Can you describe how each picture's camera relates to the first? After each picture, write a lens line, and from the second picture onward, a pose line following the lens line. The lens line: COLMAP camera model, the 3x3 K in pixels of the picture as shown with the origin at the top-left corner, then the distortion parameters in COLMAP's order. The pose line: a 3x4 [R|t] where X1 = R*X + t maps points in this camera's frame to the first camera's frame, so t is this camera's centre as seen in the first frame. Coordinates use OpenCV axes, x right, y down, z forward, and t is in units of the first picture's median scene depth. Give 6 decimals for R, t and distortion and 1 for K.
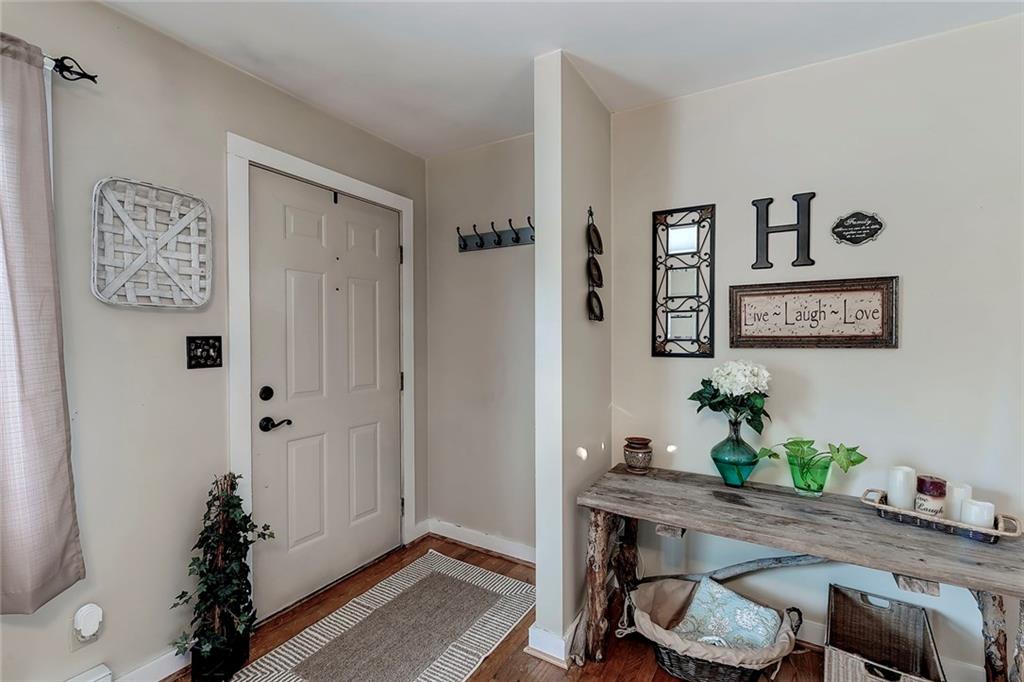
lens RADIAL K [[468.3, 0, 485.3], [0, 468.3, 344.7], [0, 0, 1]] dist [-0.001275, -0.000183]
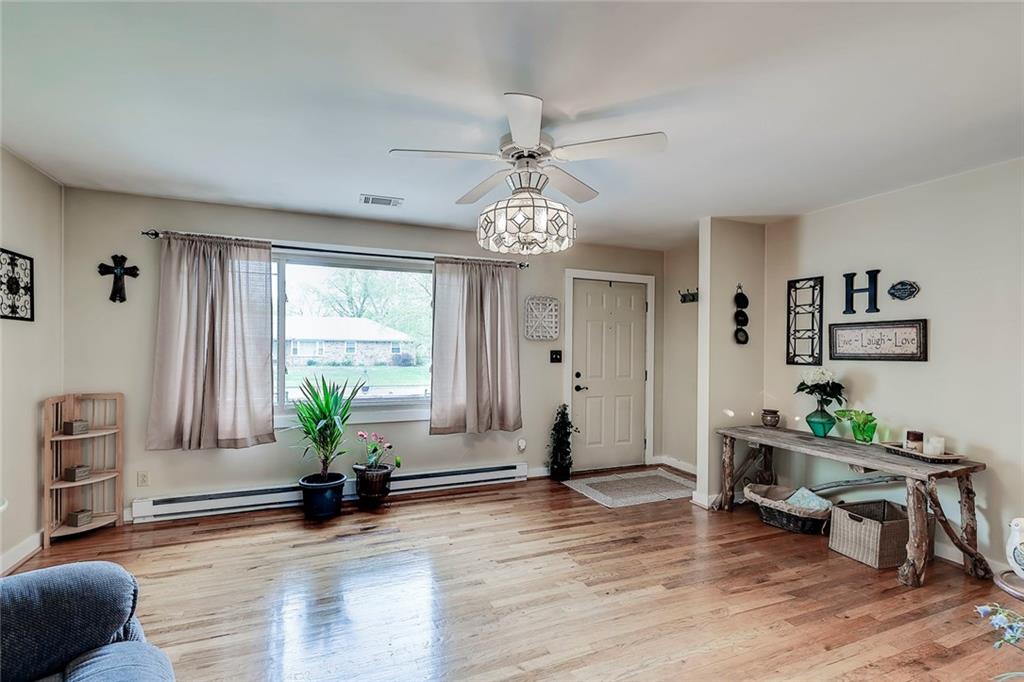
lens RADIAL K [[435.7, 0, 479.9], [0, 435.7, 353.4], [0, 0, 1]] dist [0.001522, 0.000007]
pose [[0.793254, 0.013660, -0.608738, 0.492106], [-0.019847, 0.999797, -0.003428, 0.014082], [0.608568, 0.014801, 0.793364, -1.080806]]
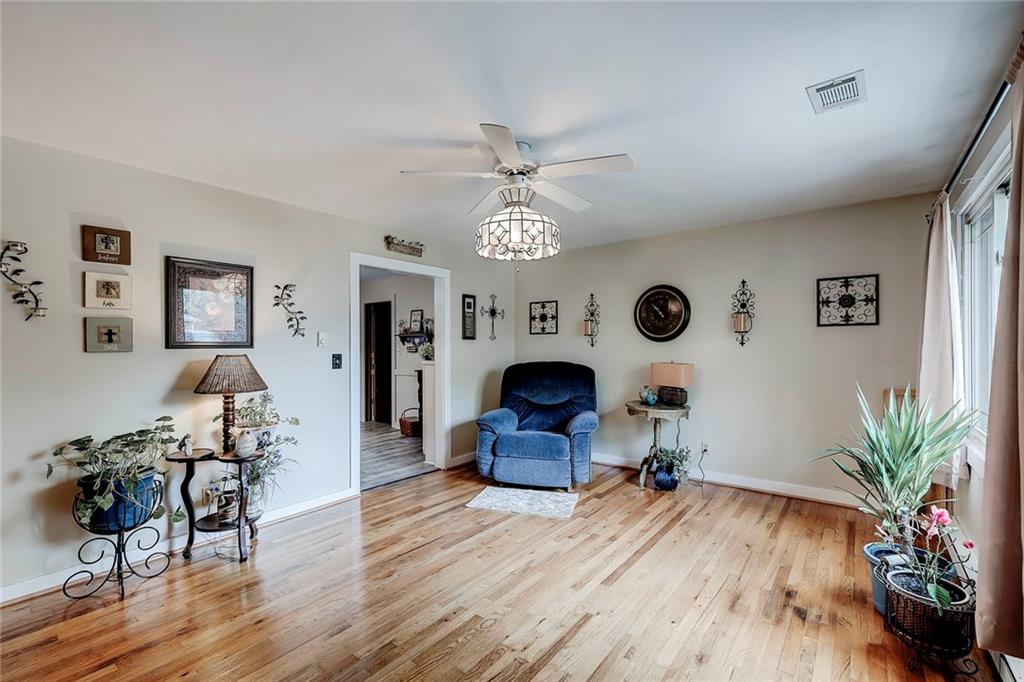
lens RADIAL K [[435.7, 0, 479.9], [0, 435.7, 353.4], [0, 0, 1]] dist [0.001522, 0.000007]
pose [[-0.993702, 0.012645, 0.111336, -0.130601], [0.016620, 0.999254, 0.034851, -0.040188], [-0.110813, 0.036481, -0.993172, 1.103015]]
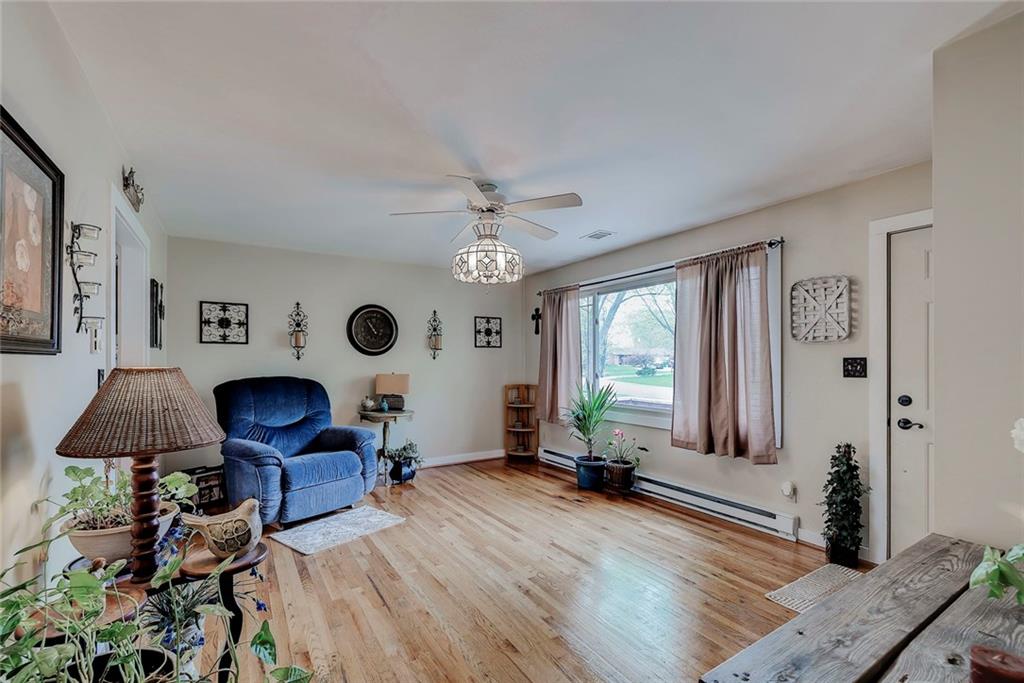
lens RADIAL K [[451.1, 0, 511.6], [0, 451.1, 358.3], [0, 0, 1]] dist [0.000869, 0.000018]
pose [[-0.434718, 0.001171, -0.900566, 1.228478], [-0.009974, 0.999932, 0.006115, -0.012792], [0.900511, 0.011640, -0.434677, 0.581603]]
